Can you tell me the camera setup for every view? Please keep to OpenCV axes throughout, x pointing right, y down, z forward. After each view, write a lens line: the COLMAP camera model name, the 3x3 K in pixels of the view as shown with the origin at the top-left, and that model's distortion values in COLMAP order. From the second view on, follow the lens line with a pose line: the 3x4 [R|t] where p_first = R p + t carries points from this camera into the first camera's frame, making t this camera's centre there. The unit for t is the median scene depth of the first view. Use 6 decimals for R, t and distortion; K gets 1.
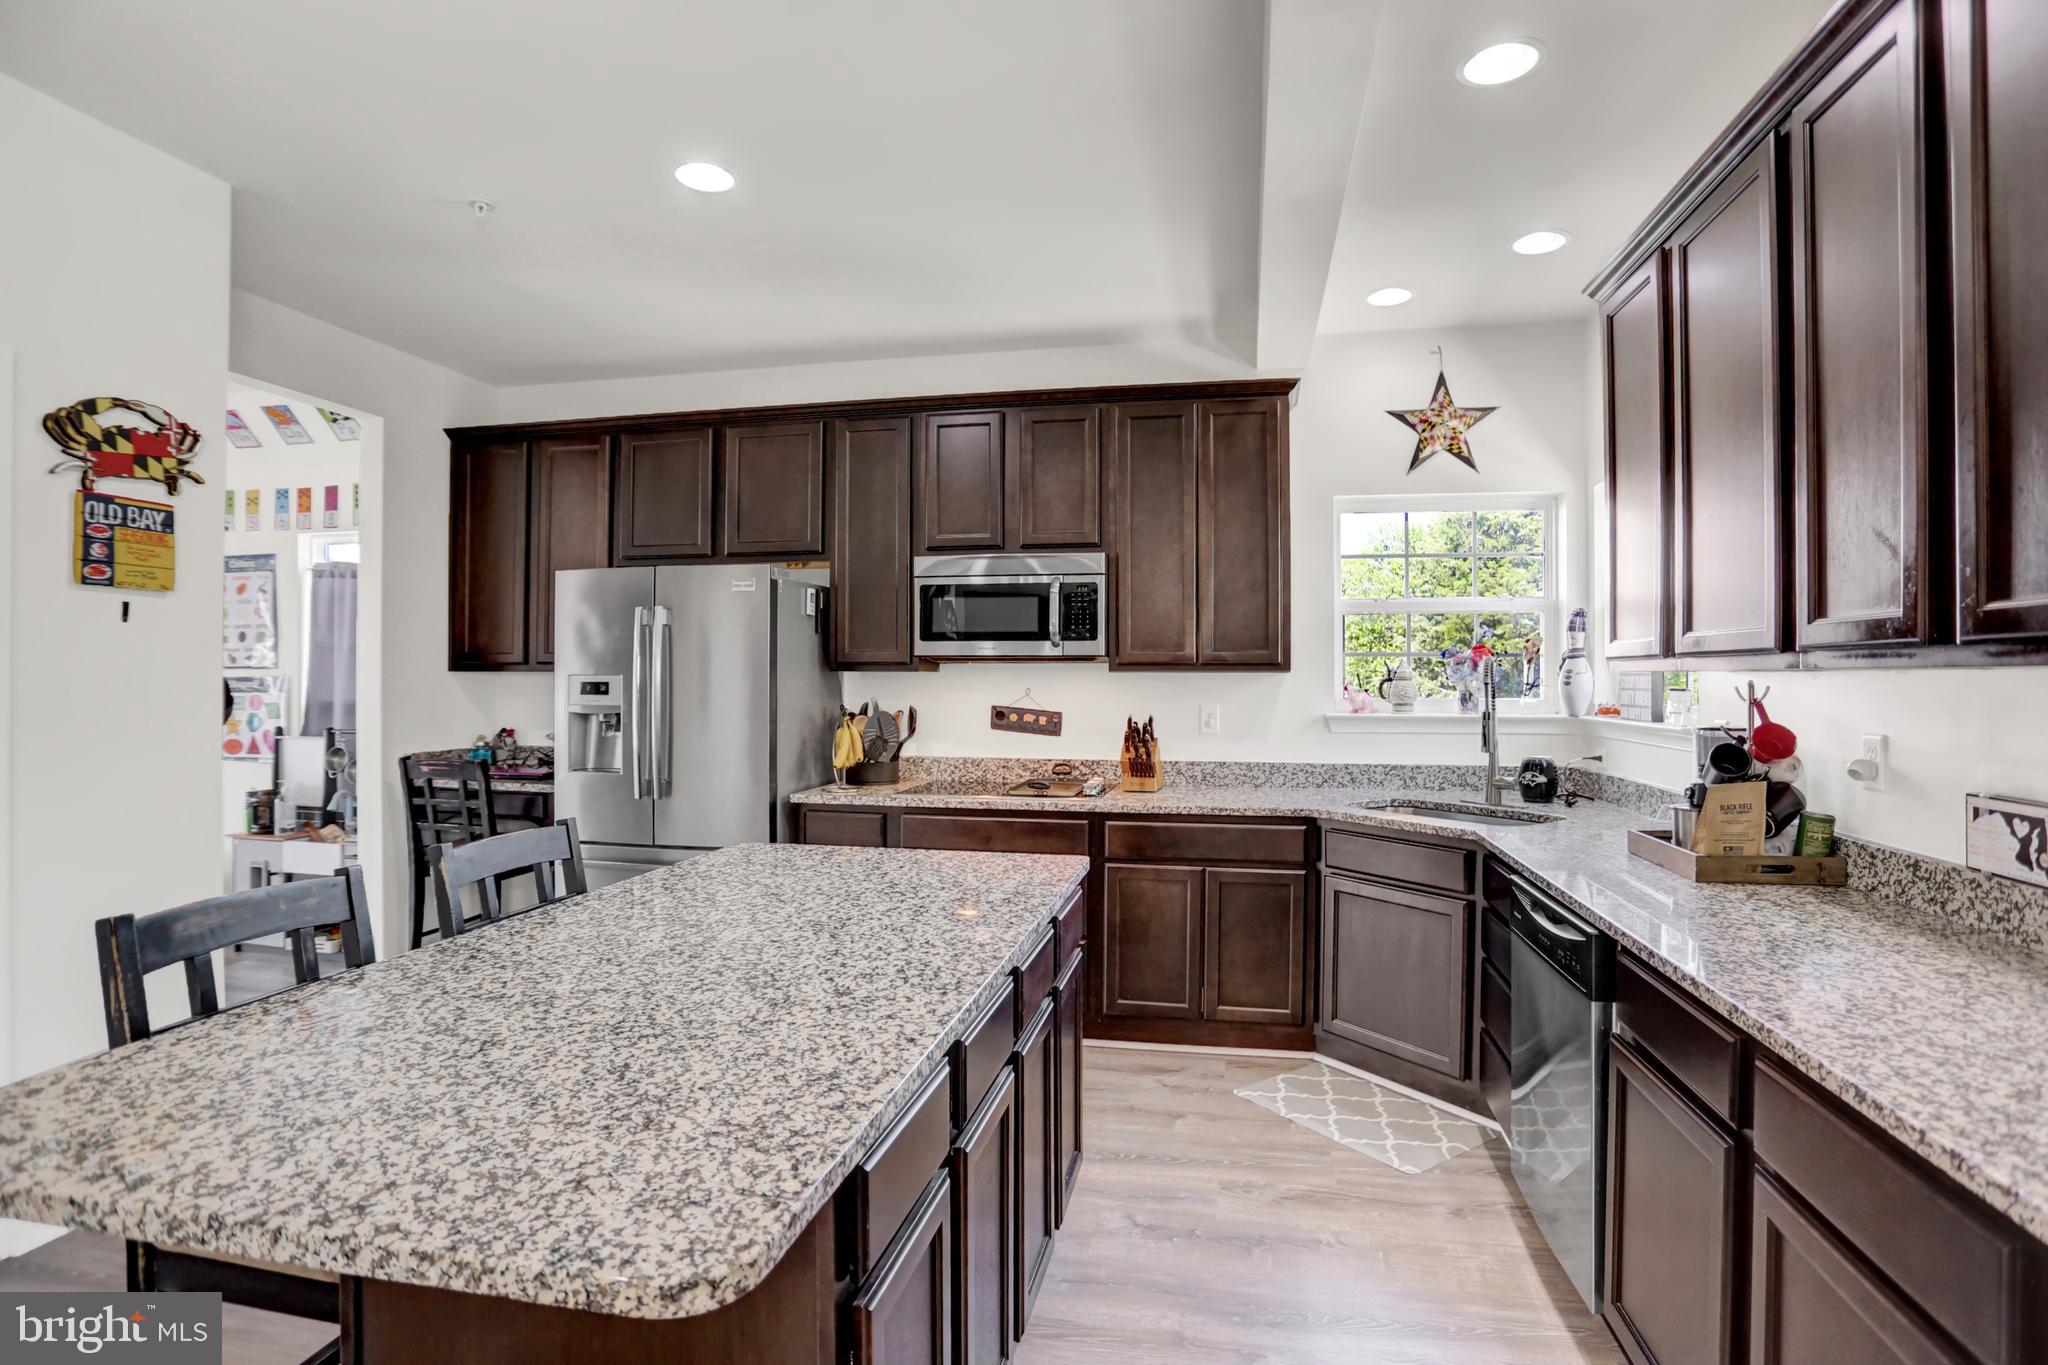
lens RADIAL K [[1018.3, 0, 1047.4], [0, 1018.3, 672.5], [0, 0, 1]] dist [-0.083136, 0.039591]
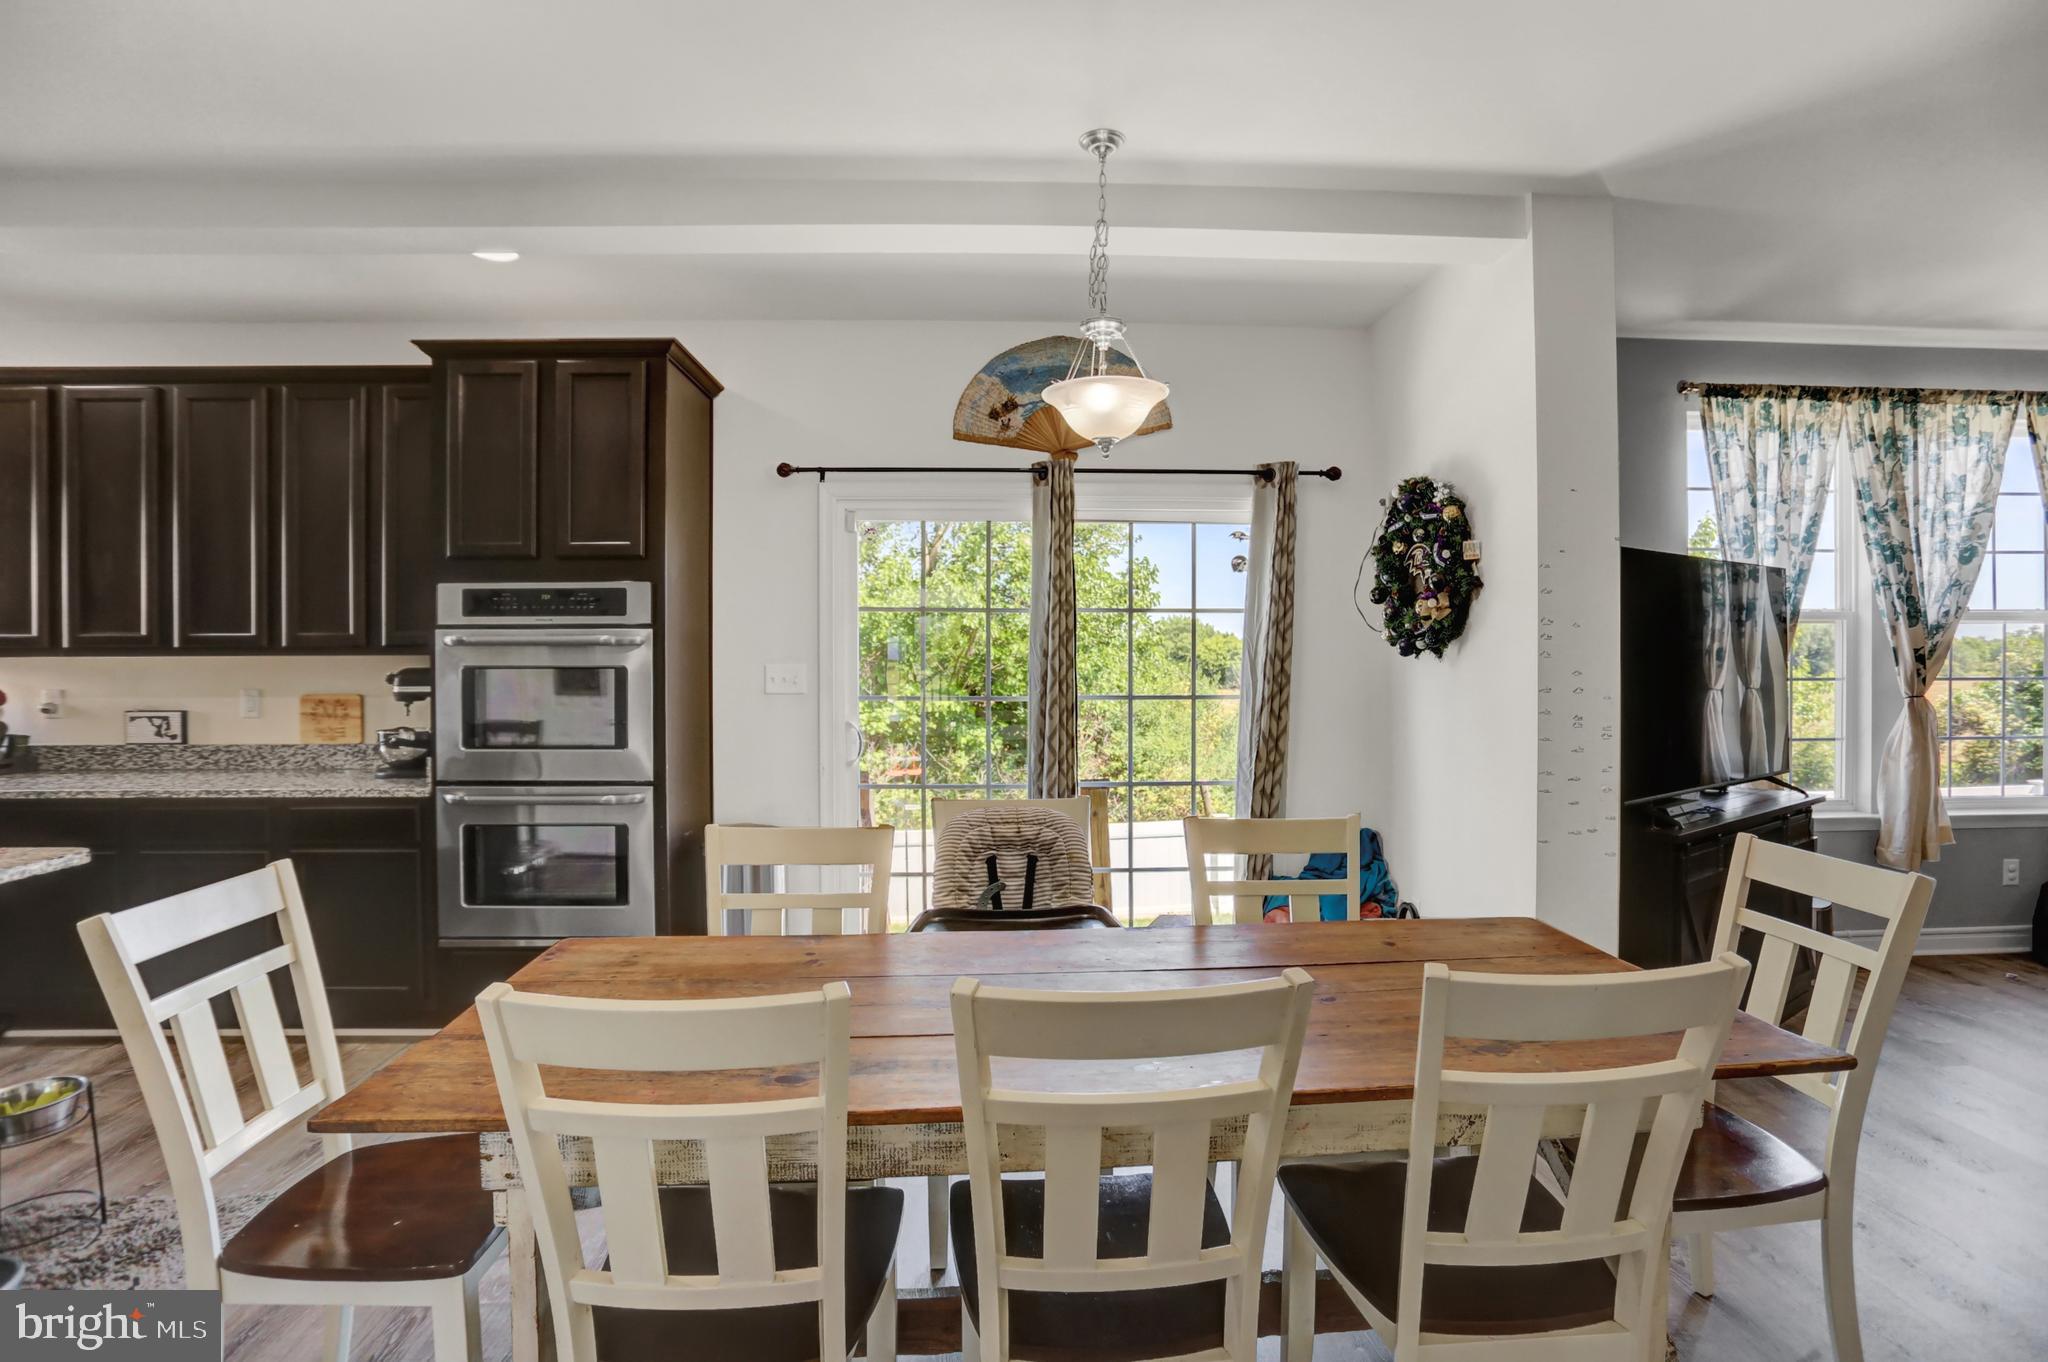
lens RADIAL K [[988.5, 0, 1029.3], [0, 988.5, 647.1], [0, 0, 1]] dist [-0.057900, 0.021207]
pose [[-0.235668, 0.008887, 0.971793, -0.788506], [-0.001784, 0.999953, -0.009577, -0.003950], [-0.971832, -0.003991, -0.235641, -0.240888]]
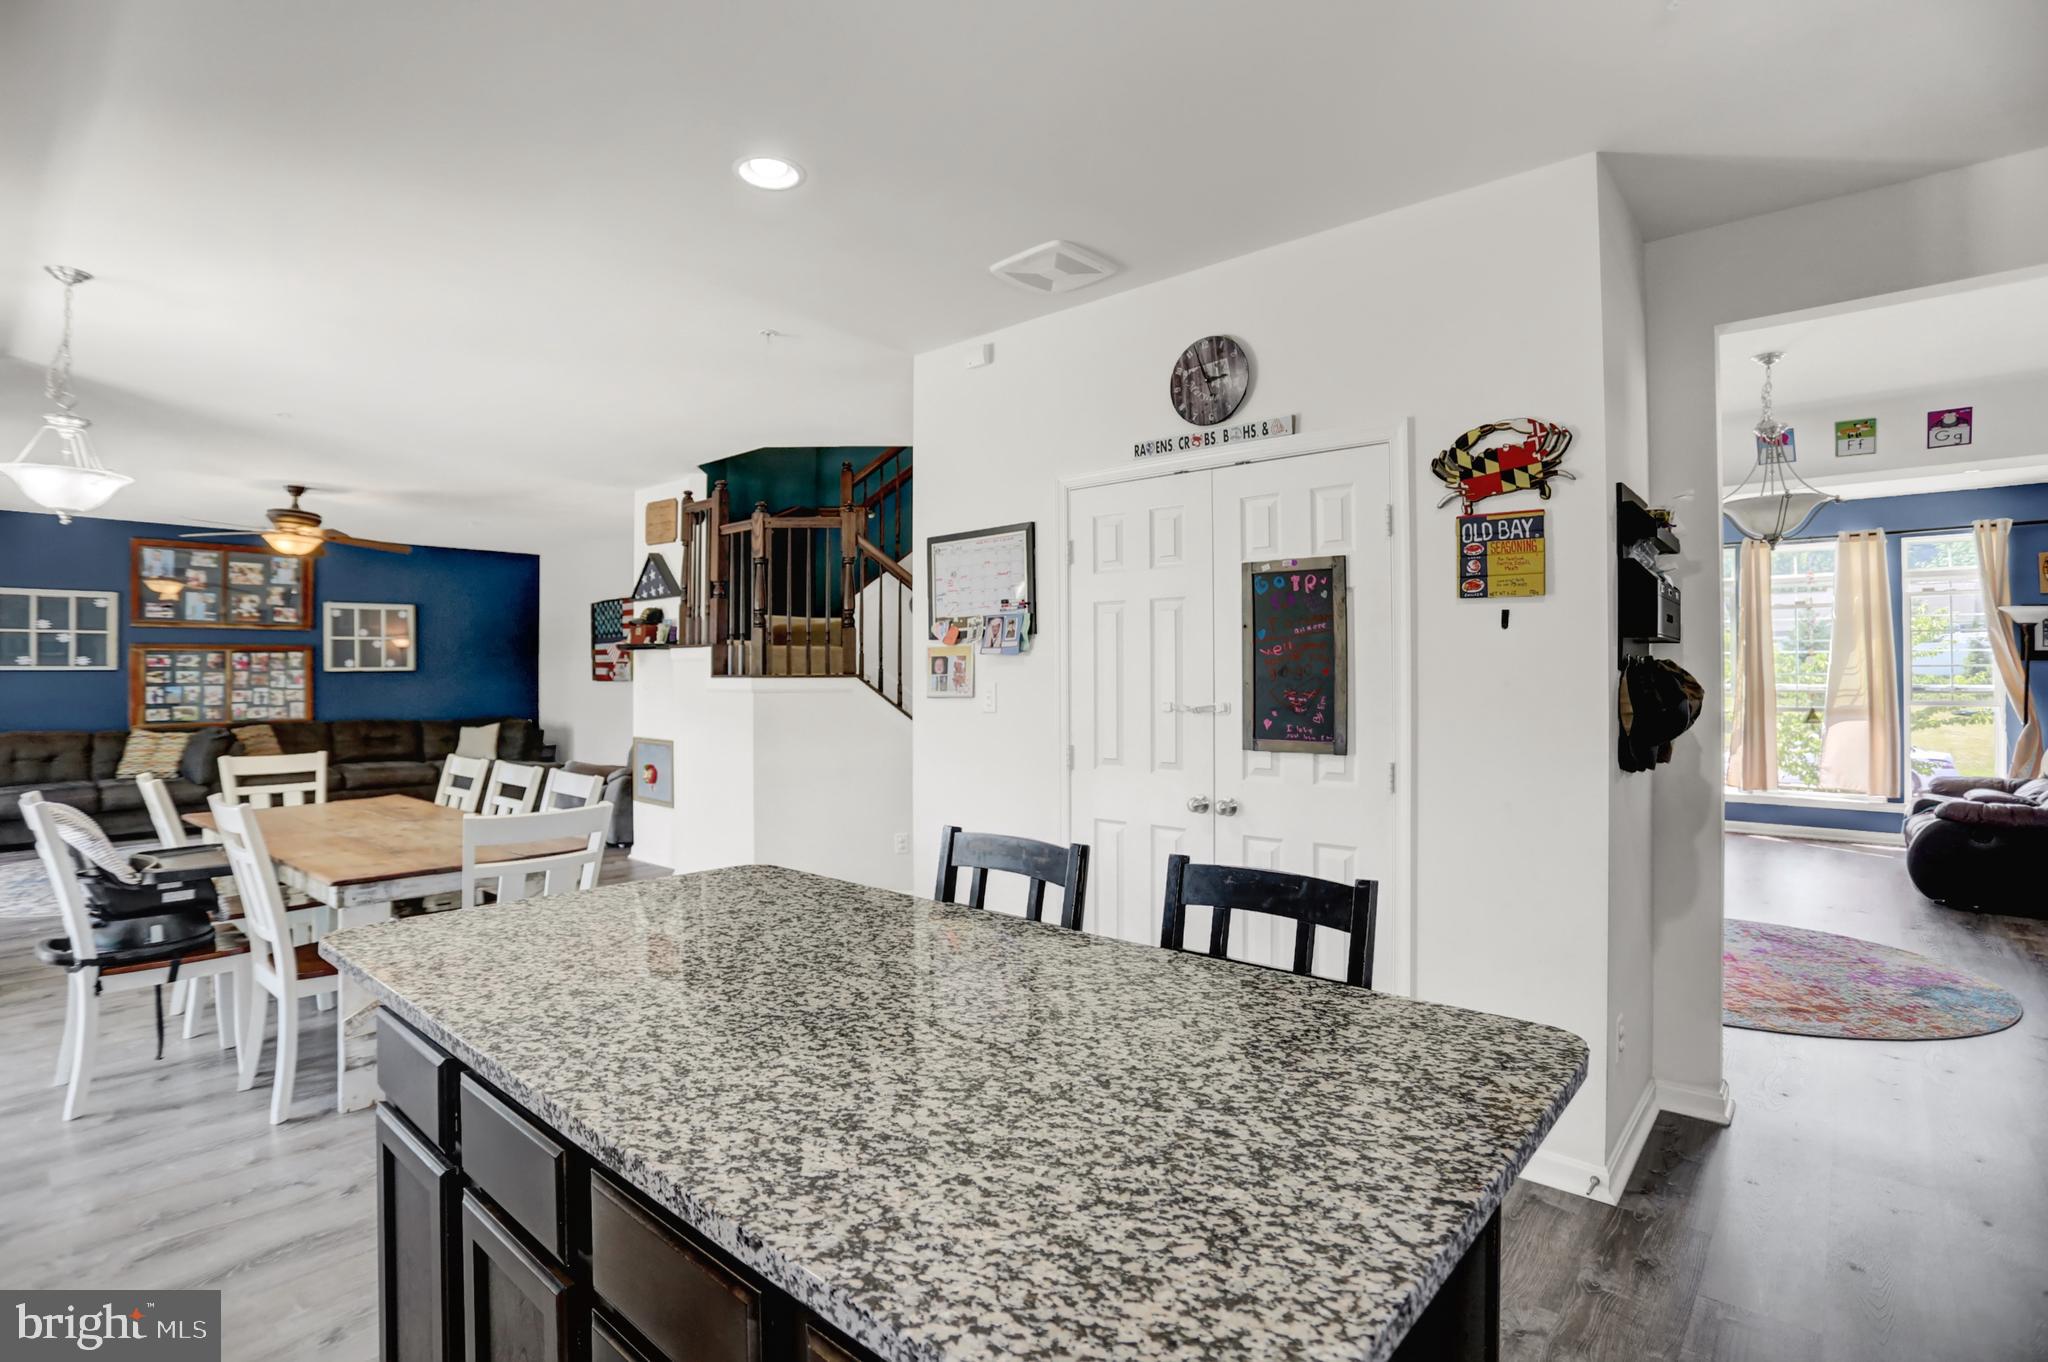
lens RADIAL K [[985.3, 0, 1024.9], [0, 985.3, 668.9], [0, 0, 1]] dist [-0.077262, 0.034838]
pose [[-0.506695, -0.004477, -0.862114, 0.151635], [0.007291, 0.999928, -0.009478, -0.000646], [0.862094, -0.011088, -0.506626, 0.686538]]
